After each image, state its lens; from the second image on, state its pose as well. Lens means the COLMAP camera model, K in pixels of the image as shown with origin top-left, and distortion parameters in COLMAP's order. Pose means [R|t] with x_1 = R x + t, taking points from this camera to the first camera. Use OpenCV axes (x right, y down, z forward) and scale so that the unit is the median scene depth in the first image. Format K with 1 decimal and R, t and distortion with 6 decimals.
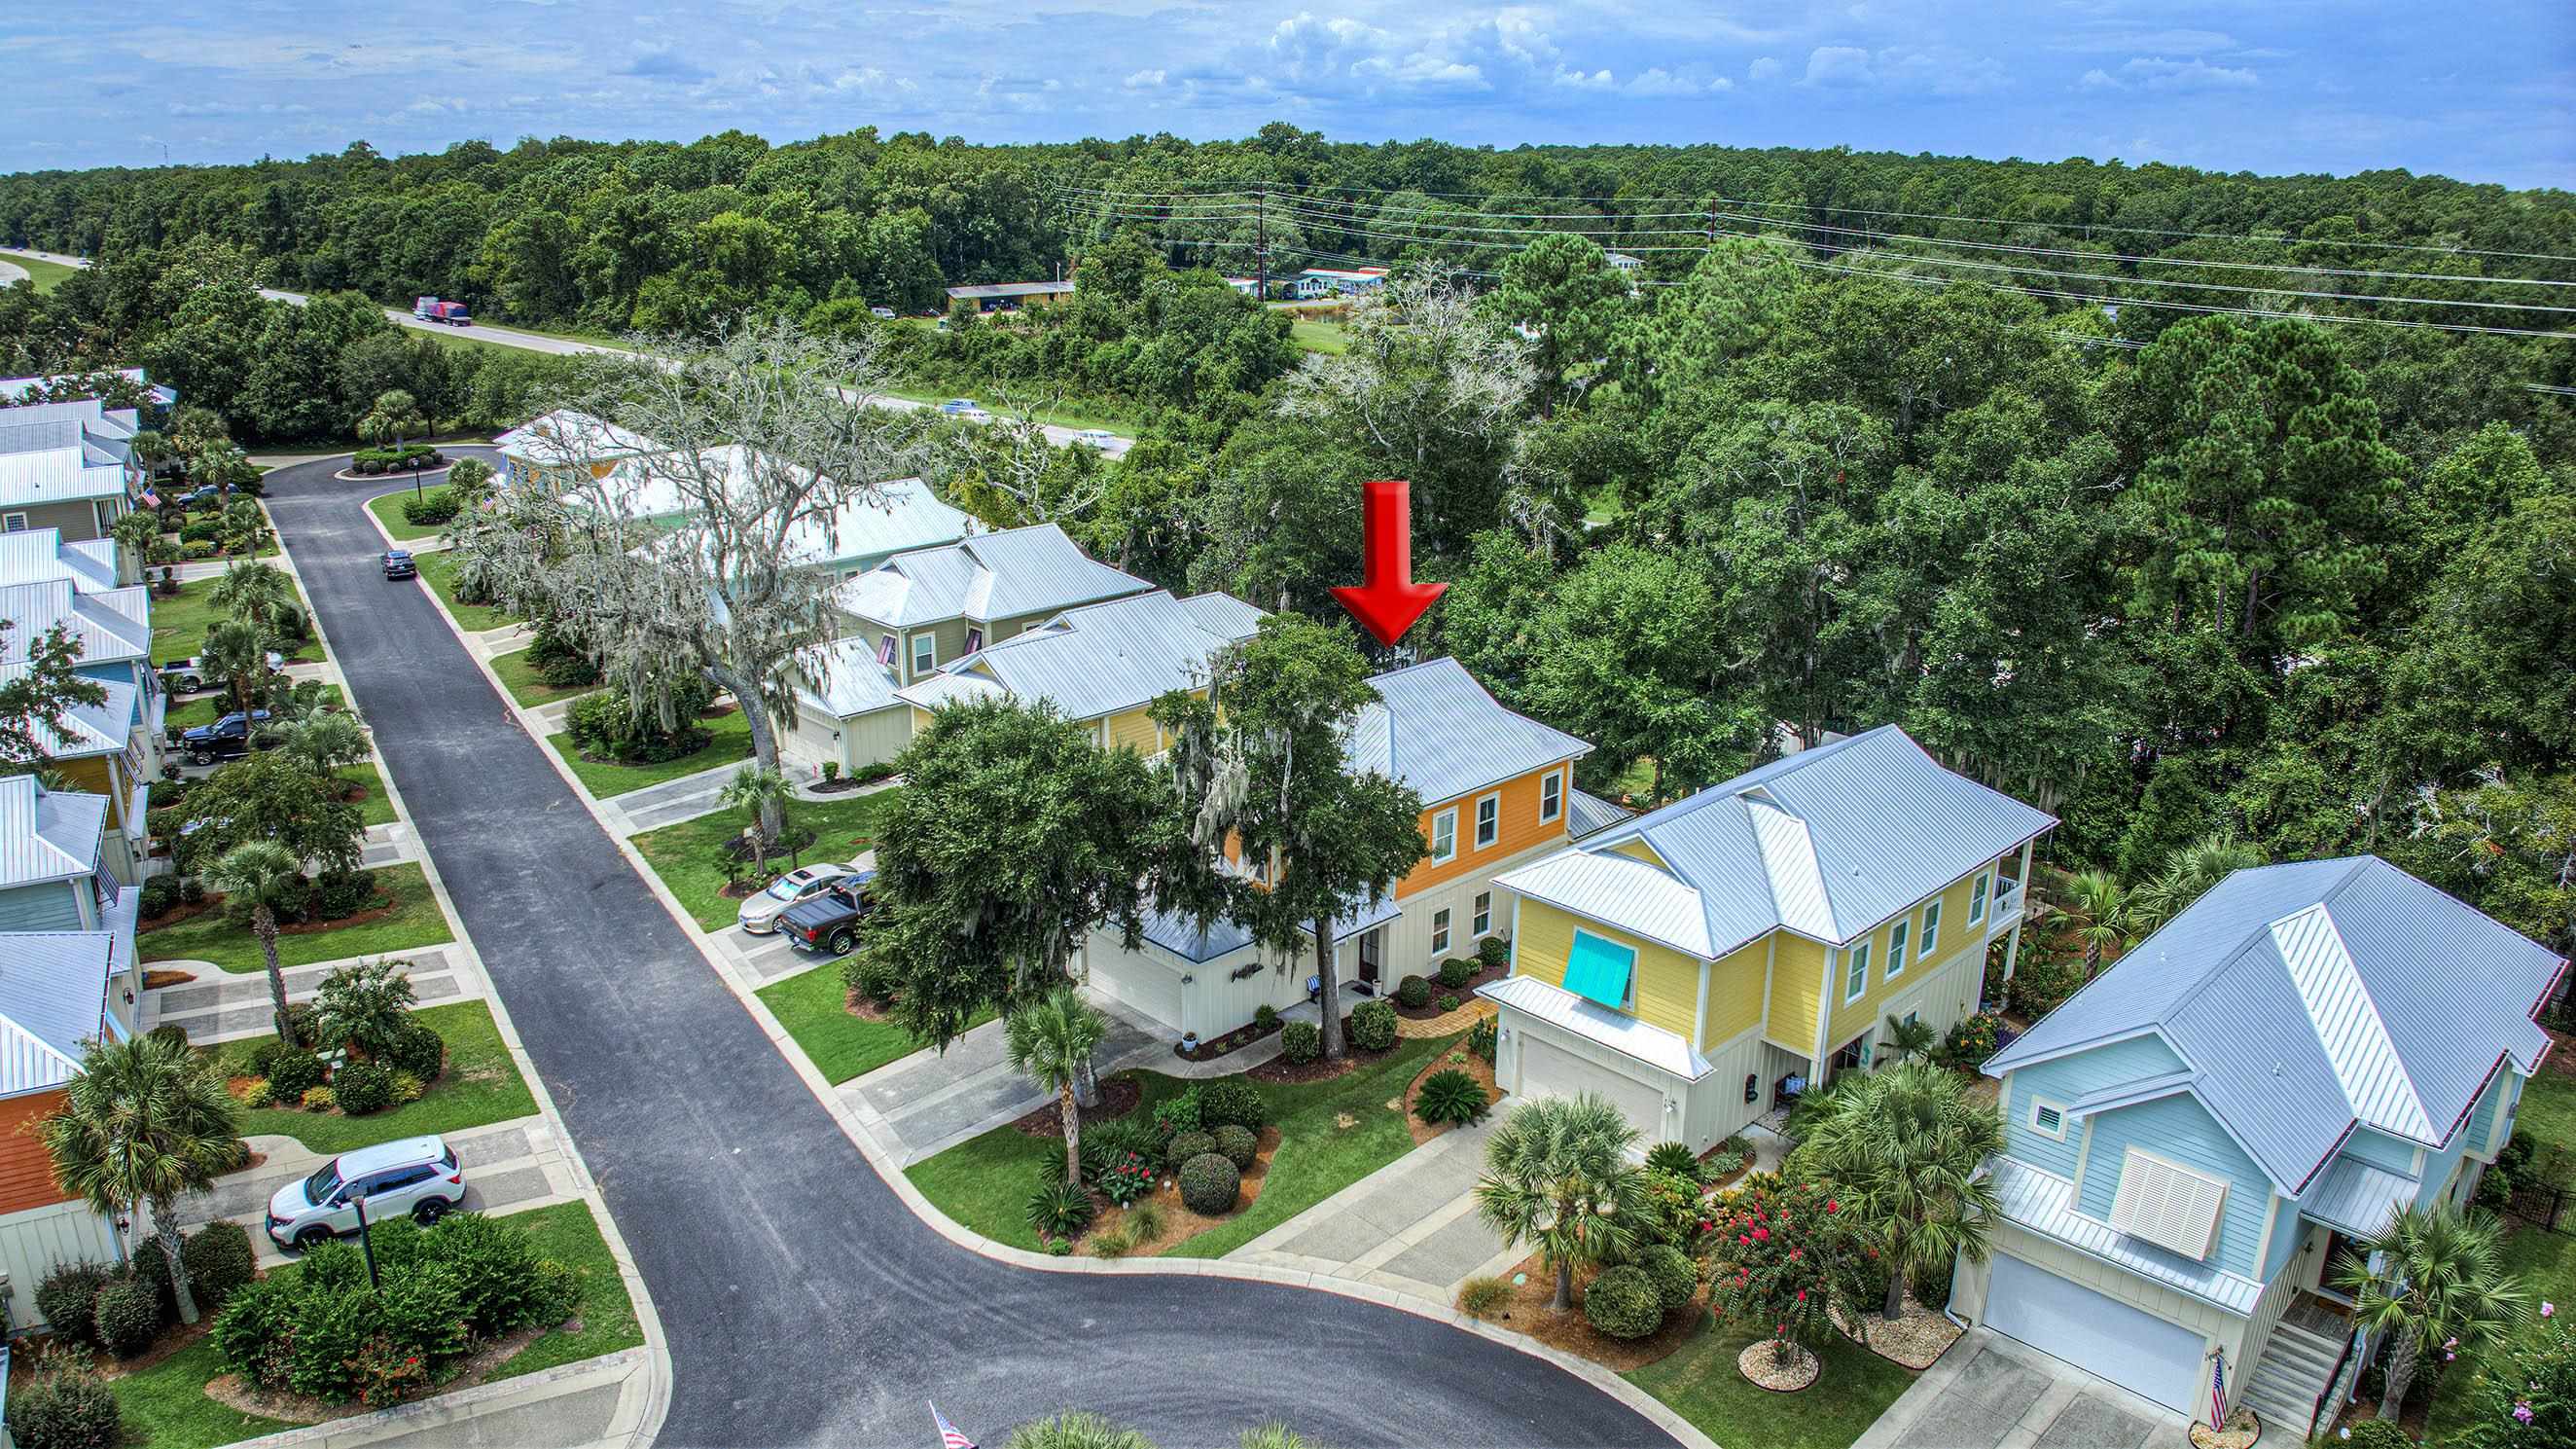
lens RADIAL K [[1797.4, 0, 1288.0], [0, 1797.4, 724.5], [0, 0, 1]] dist [-0.112474, -0.004496]
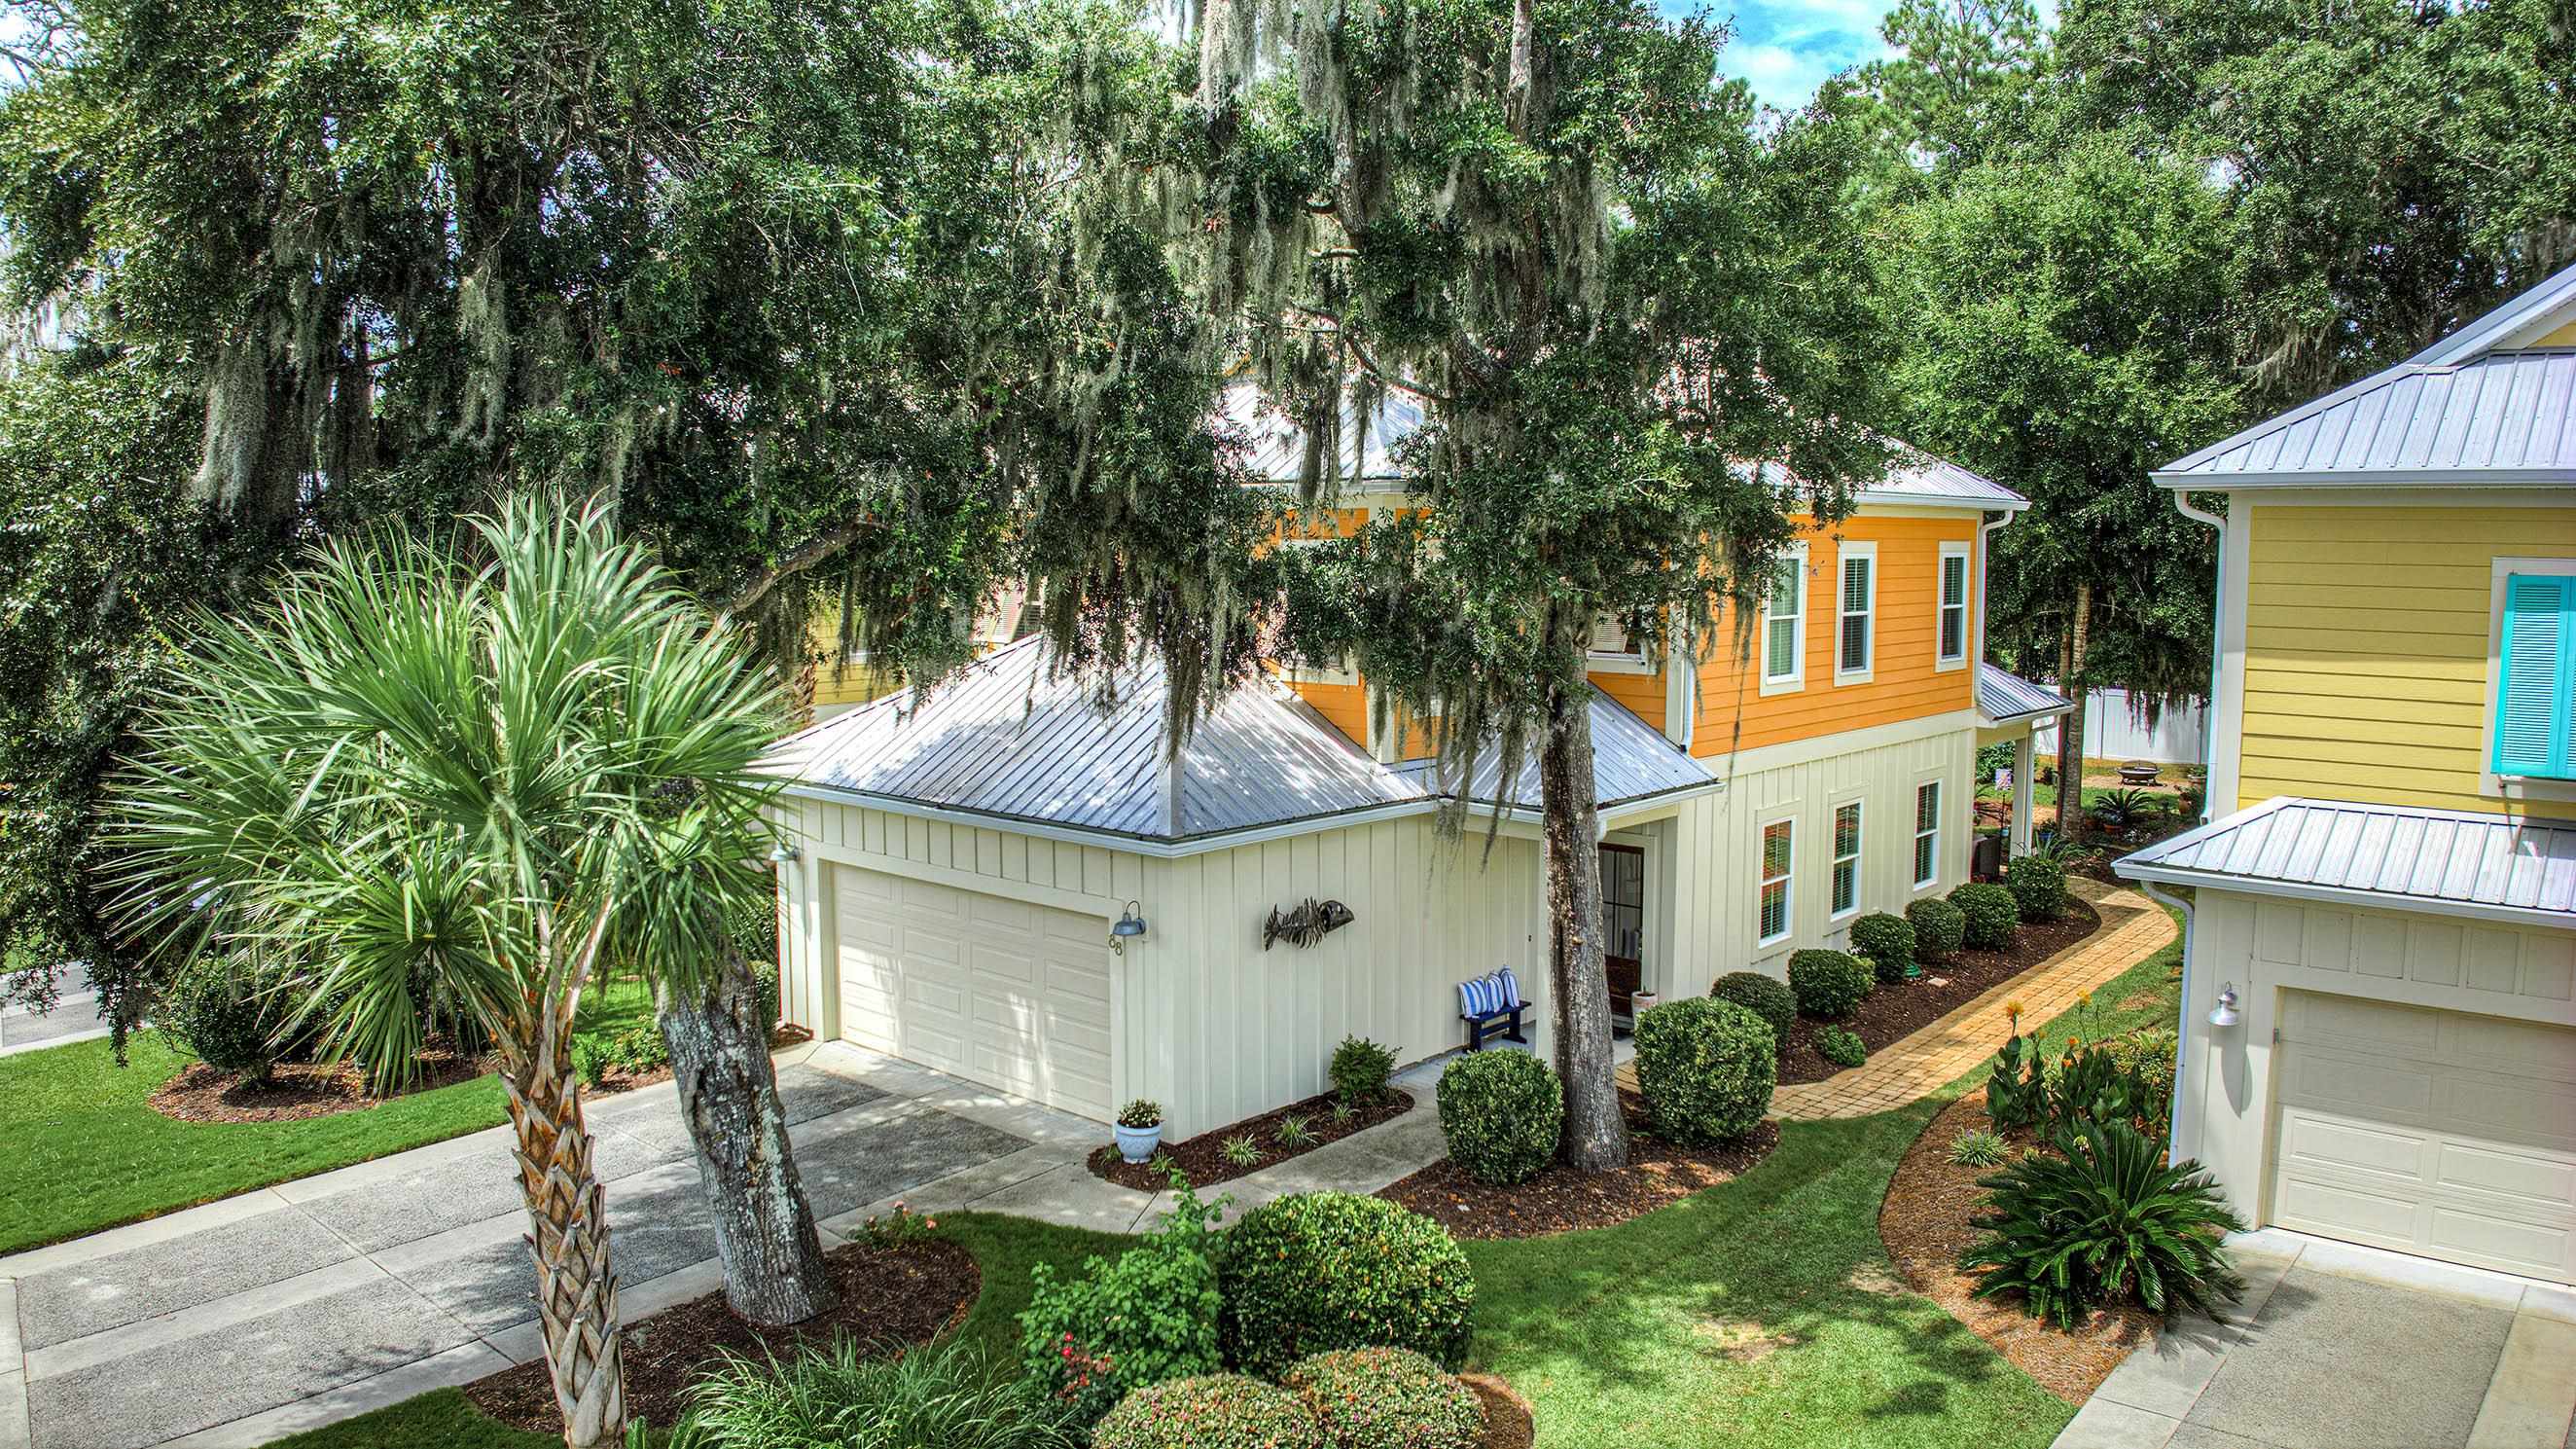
lens RADIAL K [[1797.4, 0, 1288.0], [0, 1797.4, 724.5], [0, 0, 1]] dist [-0.112474, -0.004496]
pose [[0.998362, -0.012719, 0.055783, -0.045266], [0.023141, 0.981435, -0.190395, 0.166711], [-0.052325, 0.191374, 0.980122, 0.677463]]
